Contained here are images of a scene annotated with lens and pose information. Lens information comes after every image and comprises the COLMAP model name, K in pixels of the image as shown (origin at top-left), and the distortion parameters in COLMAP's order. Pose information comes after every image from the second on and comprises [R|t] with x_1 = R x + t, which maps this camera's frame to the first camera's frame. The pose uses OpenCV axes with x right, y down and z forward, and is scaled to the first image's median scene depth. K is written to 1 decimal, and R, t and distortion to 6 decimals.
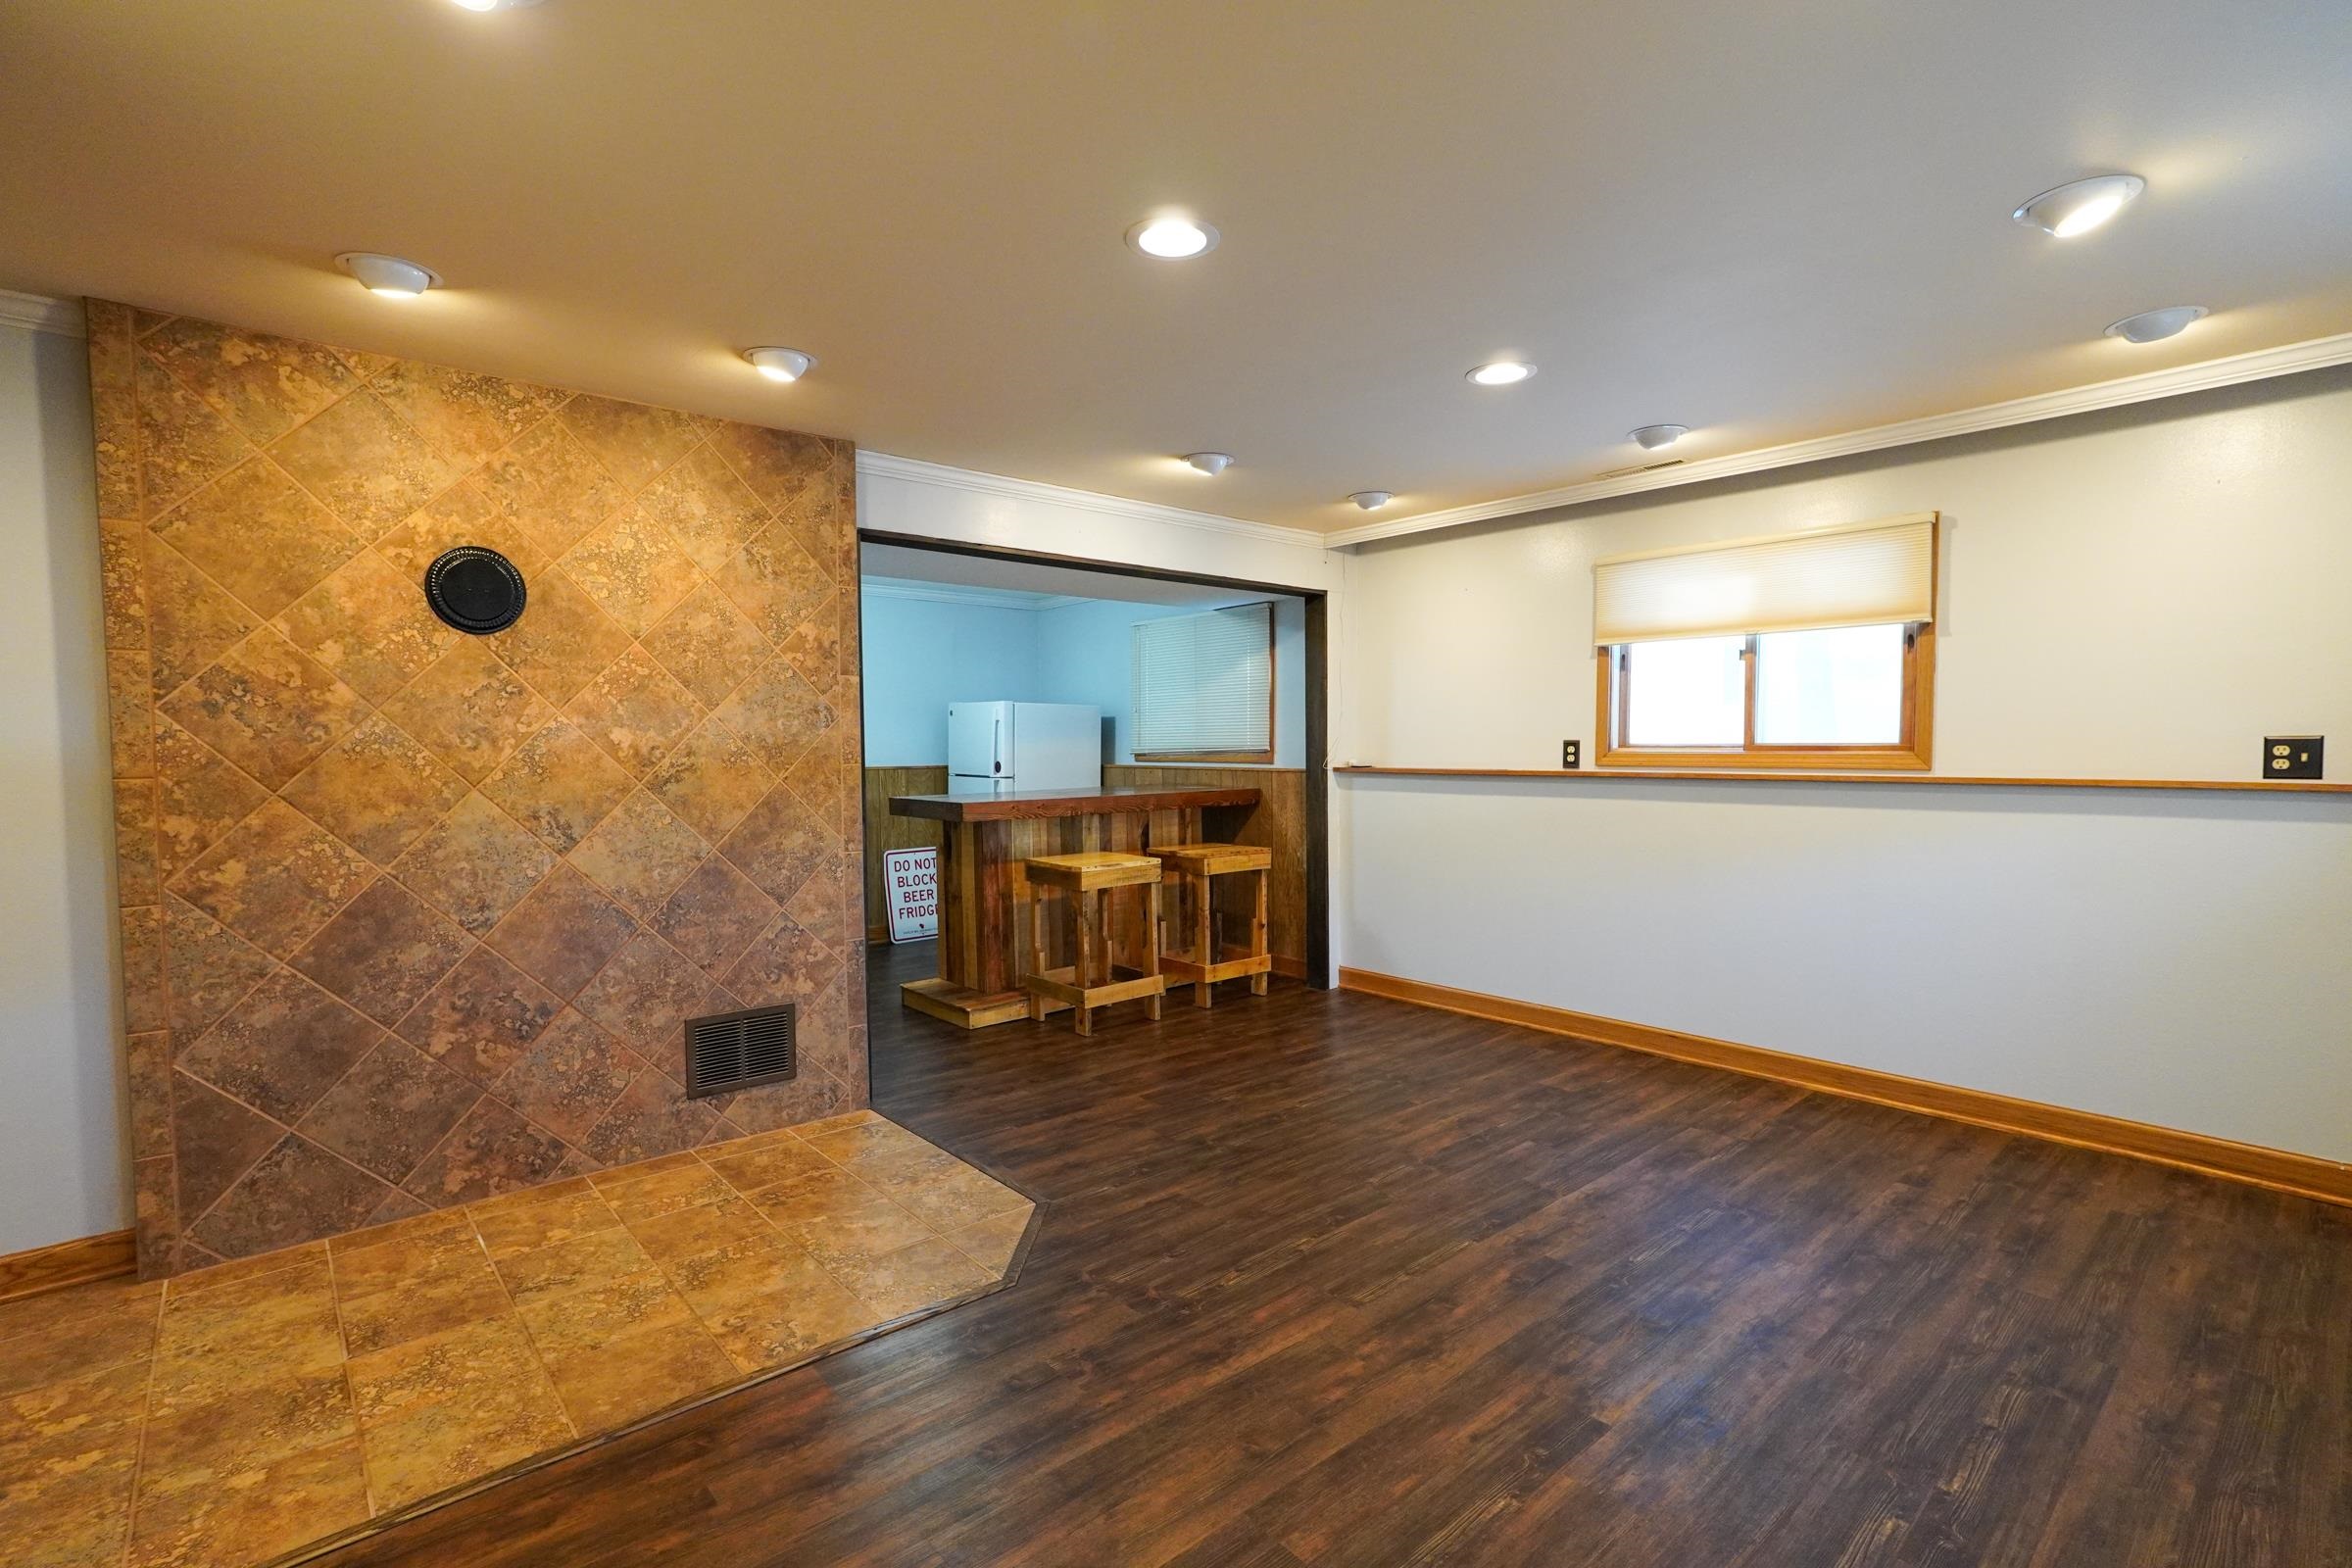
lens RADIAL K [[1074.4, 0, 1176.0], [0, 1074.4, 784.0], [0, 0, 1]] dist [-0.009504, 0.000854]
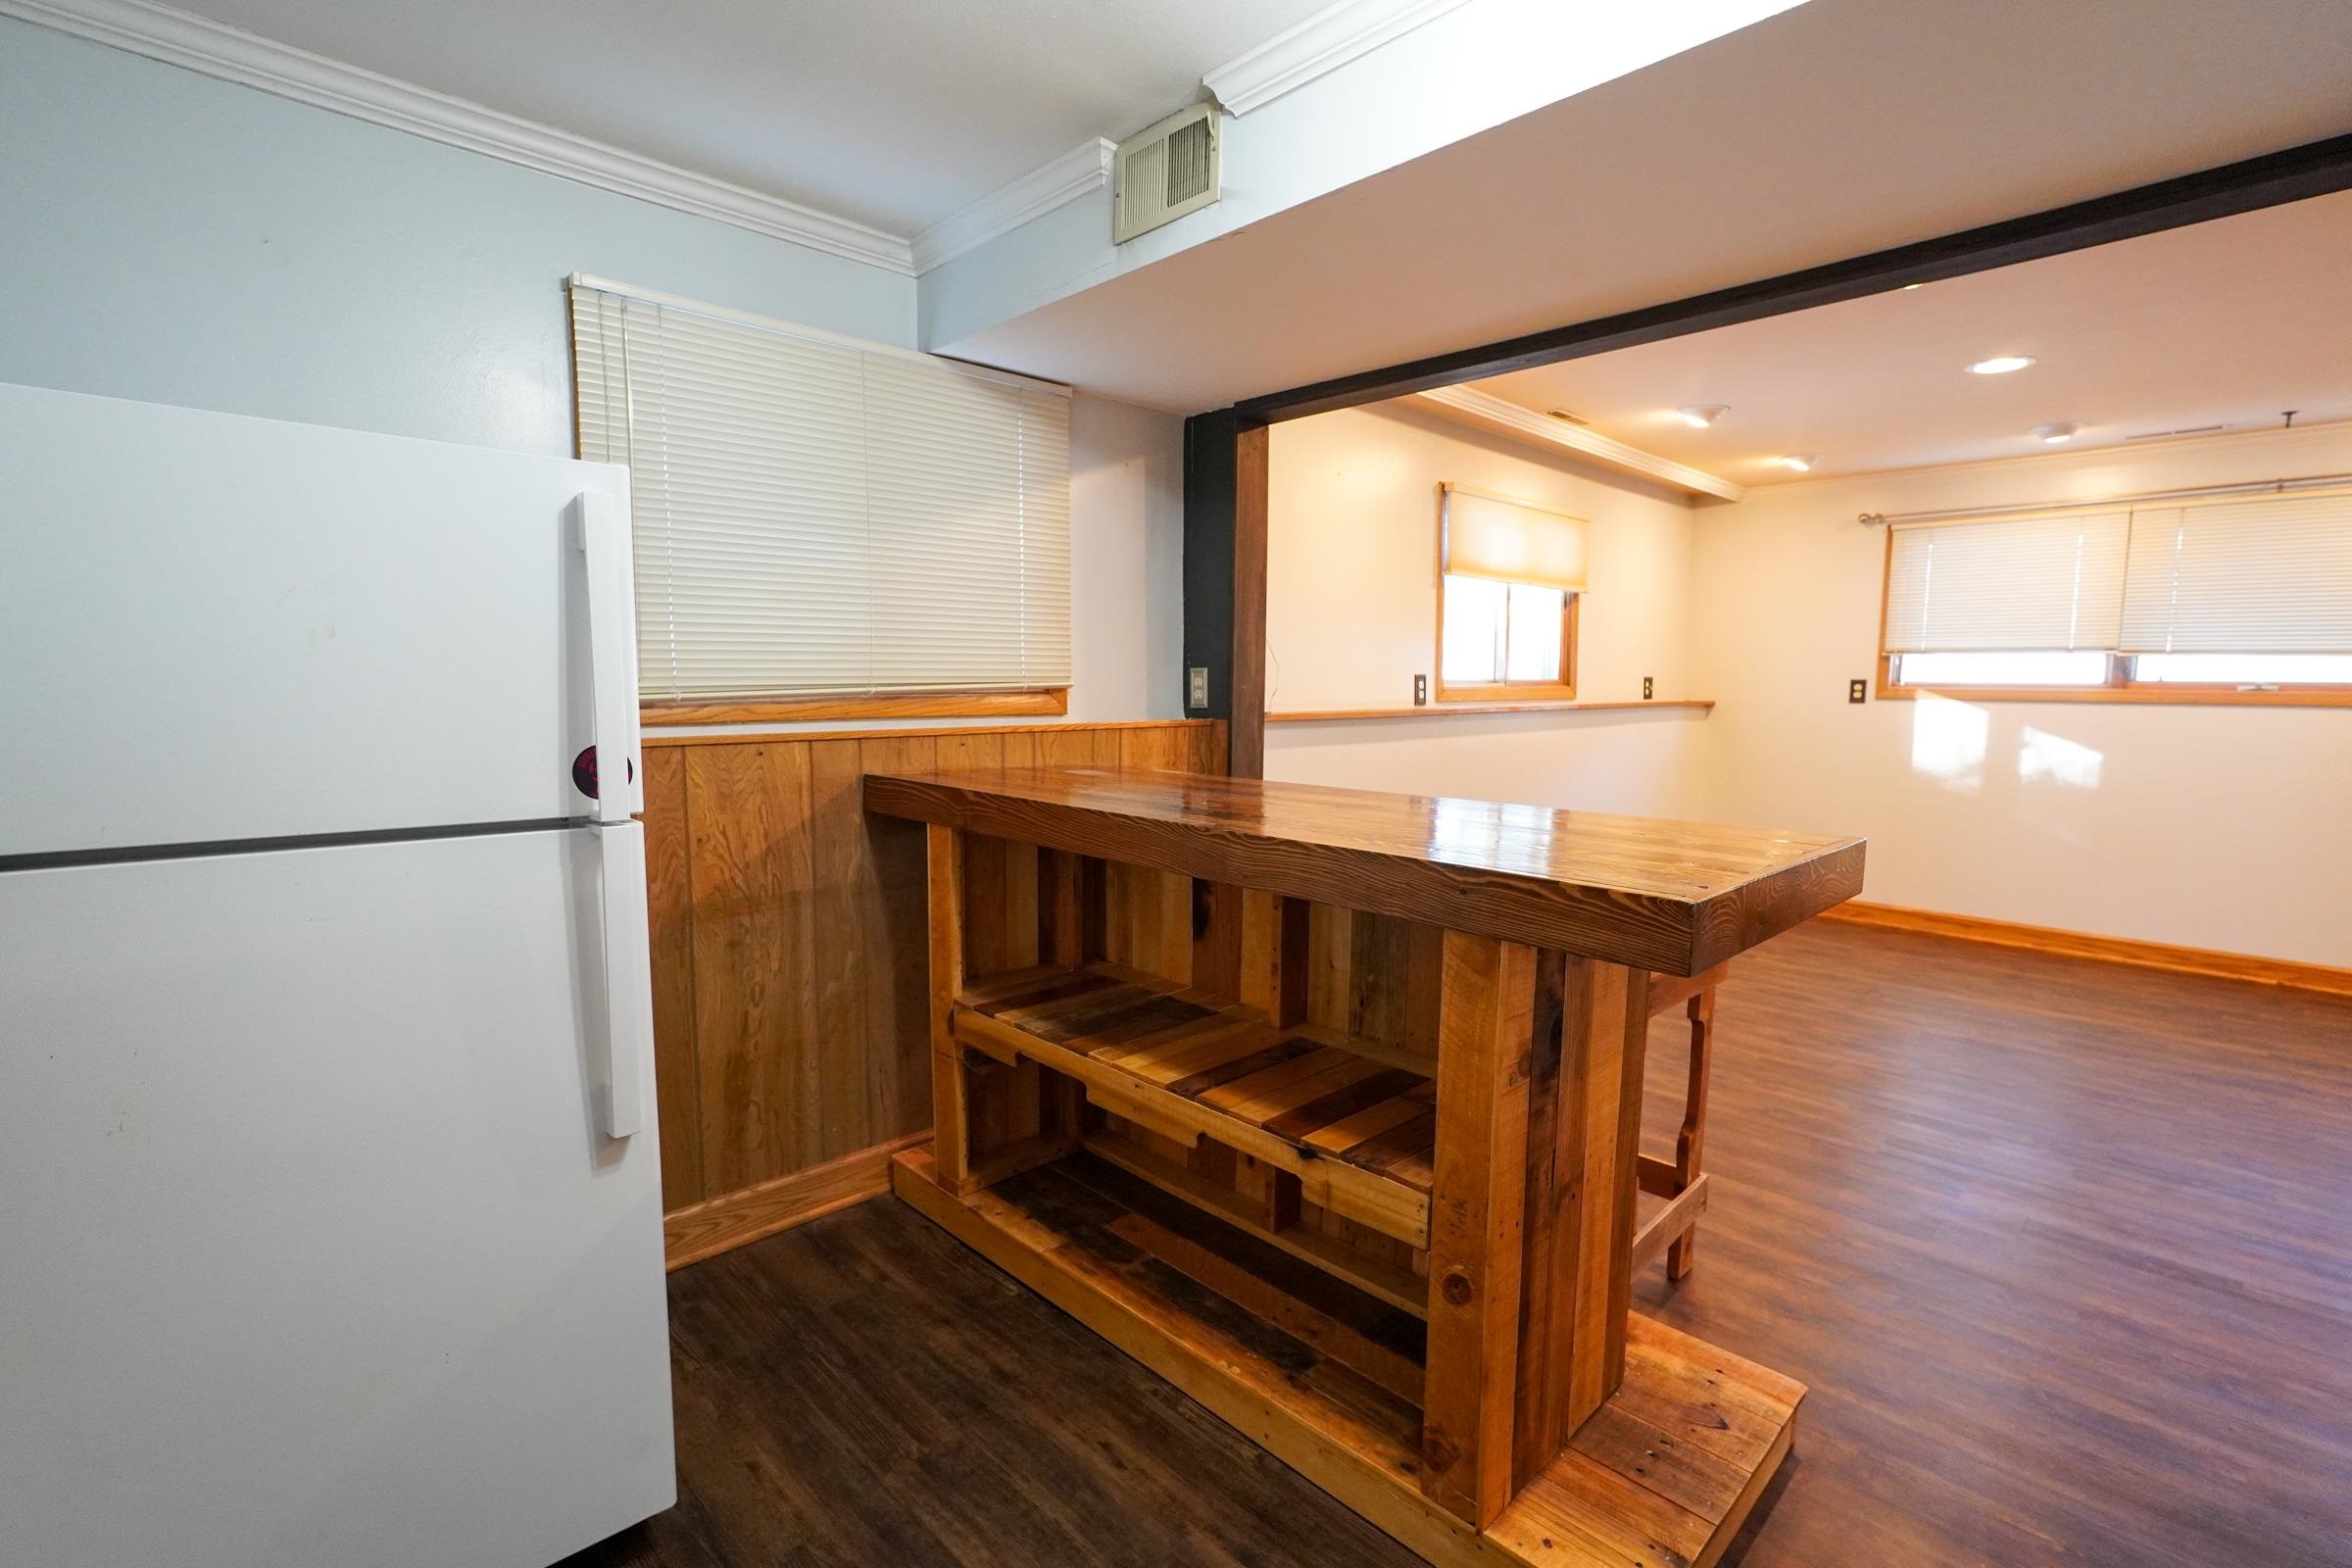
lens RADIAL K [[1074.4, 0, 1176.0], [0, 1074.4, 784.0], [0, 0, 1]] dist [-0.009504, 0.000854]
pose [[-0.061513, -0.098305, 0.993253, -0.673696], [0.029657, 0.994518, 0.100267, -0.057678], [-0.997666, 0.035625, -0.058260, 1.574427]]
